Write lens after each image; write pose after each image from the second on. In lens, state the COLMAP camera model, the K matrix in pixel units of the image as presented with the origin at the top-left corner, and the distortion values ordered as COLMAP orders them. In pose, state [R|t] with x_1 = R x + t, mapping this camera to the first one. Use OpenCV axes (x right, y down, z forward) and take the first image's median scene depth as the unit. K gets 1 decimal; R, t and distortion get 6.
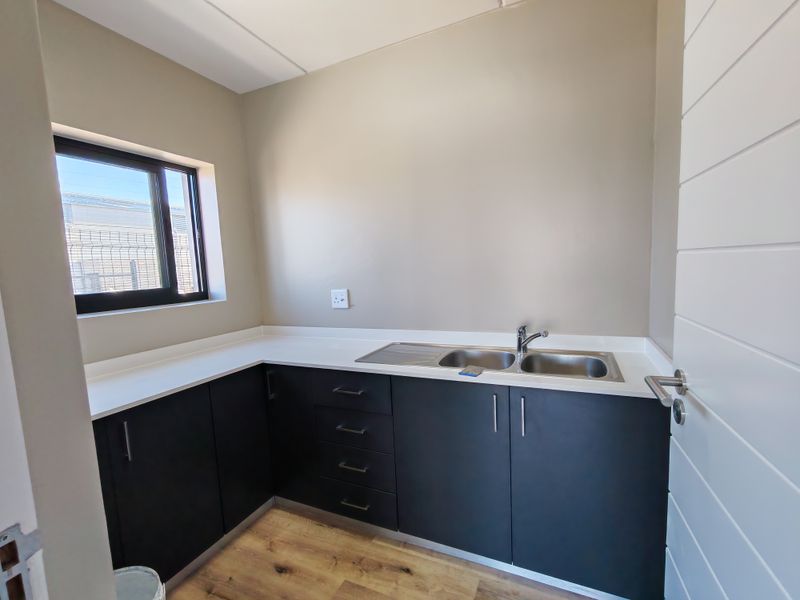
lens RADIAL K [[364.7, 0, 403.1], [0, 364.7, 300.7], [0, 0, 1]] dist [0.000068, 0.000247]
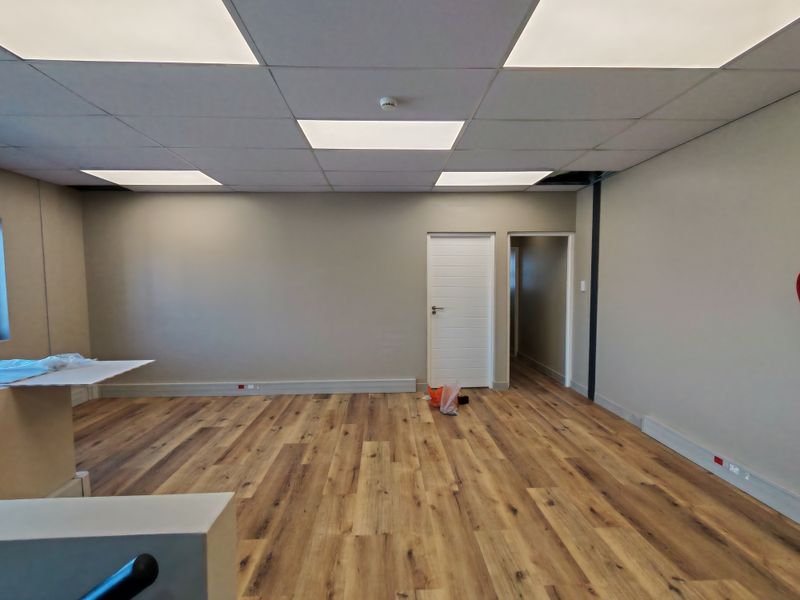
lens RADIAL K [[366.7, 0, 400.0], [0, 366.7, 300.0], [0, 0, 1]] dist [0.001534, 0.000673]
pose [[-0.471158, 0.003305, 0.882043, -1.079739], [0.118261, 0.991201, 0.059457, -0.198976], [-0.874085, 0.132325, -0.467403, 1.493481]]
